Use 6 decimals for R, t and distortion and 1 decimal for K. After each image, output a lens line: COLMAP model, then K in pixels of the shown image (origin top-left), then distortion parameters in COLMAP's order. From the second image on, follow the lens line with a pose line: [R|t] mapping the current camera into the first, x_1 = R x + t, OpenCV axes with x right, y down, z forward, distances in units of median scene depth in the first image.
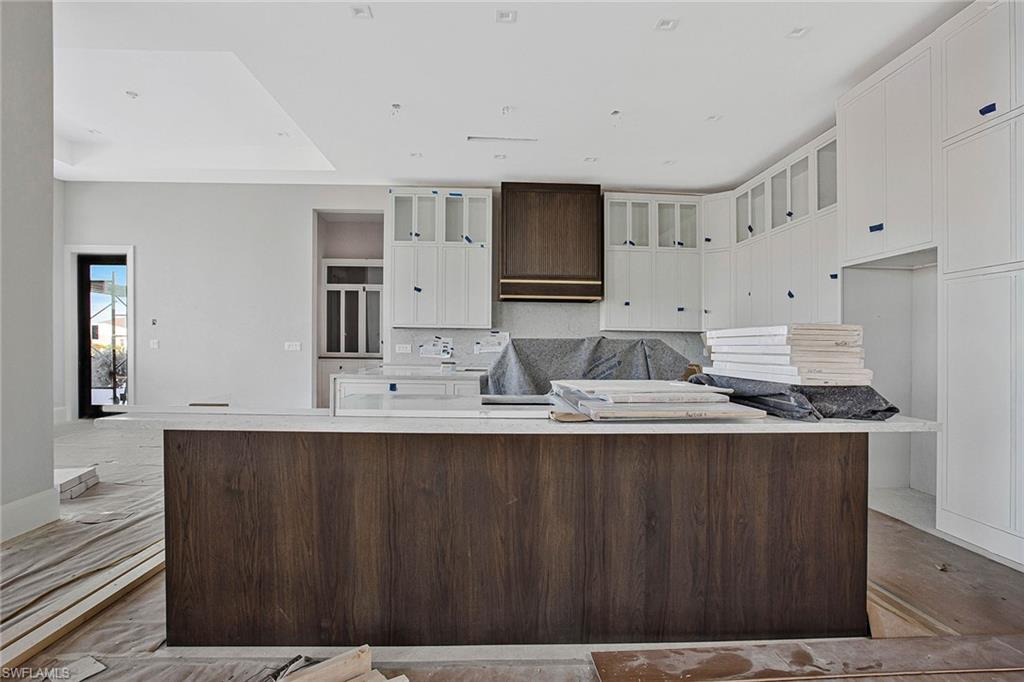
lens RADIAL K [[479.6, 0, 516.5], [0, 479.6, 343.1], [0, 0, 1]] dist [0.003522, 0.000700]
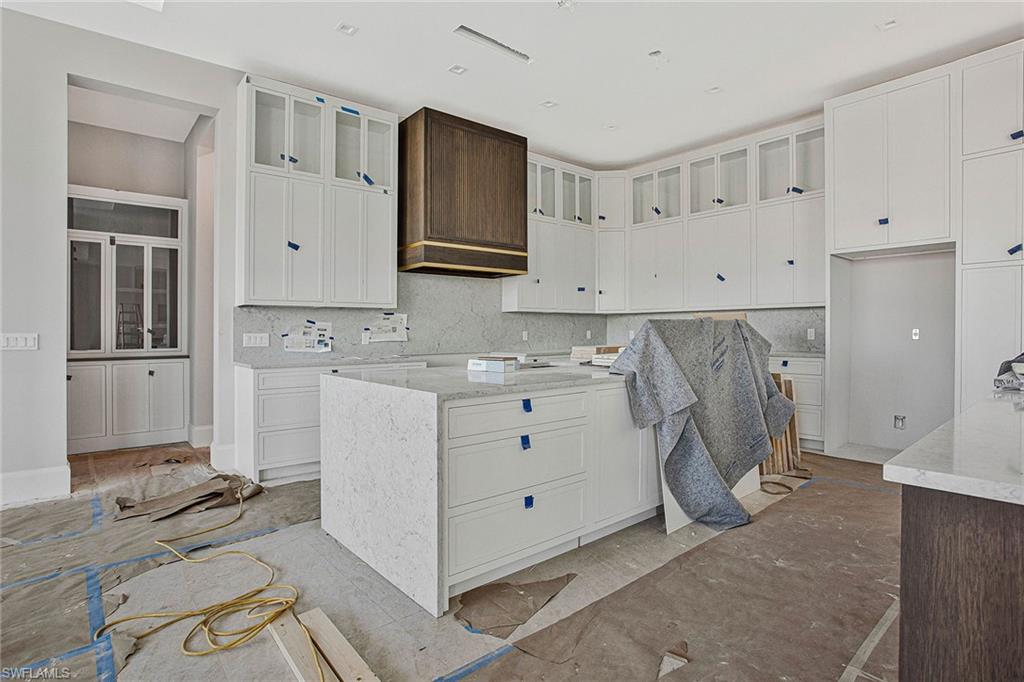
lens RADIAL K [[511.5, 0, 511.2], [0, 511.5, 334.8], [0, 0, 1]] dist [-0.029702, 0.015577]
pose [[0.816044, -0.023069, 0.577529, -0.357824], [0.015359, 0.999716, 0.018231, -0.002109], [-0.577786, -0.006007, 0.816166, 0.277247]]
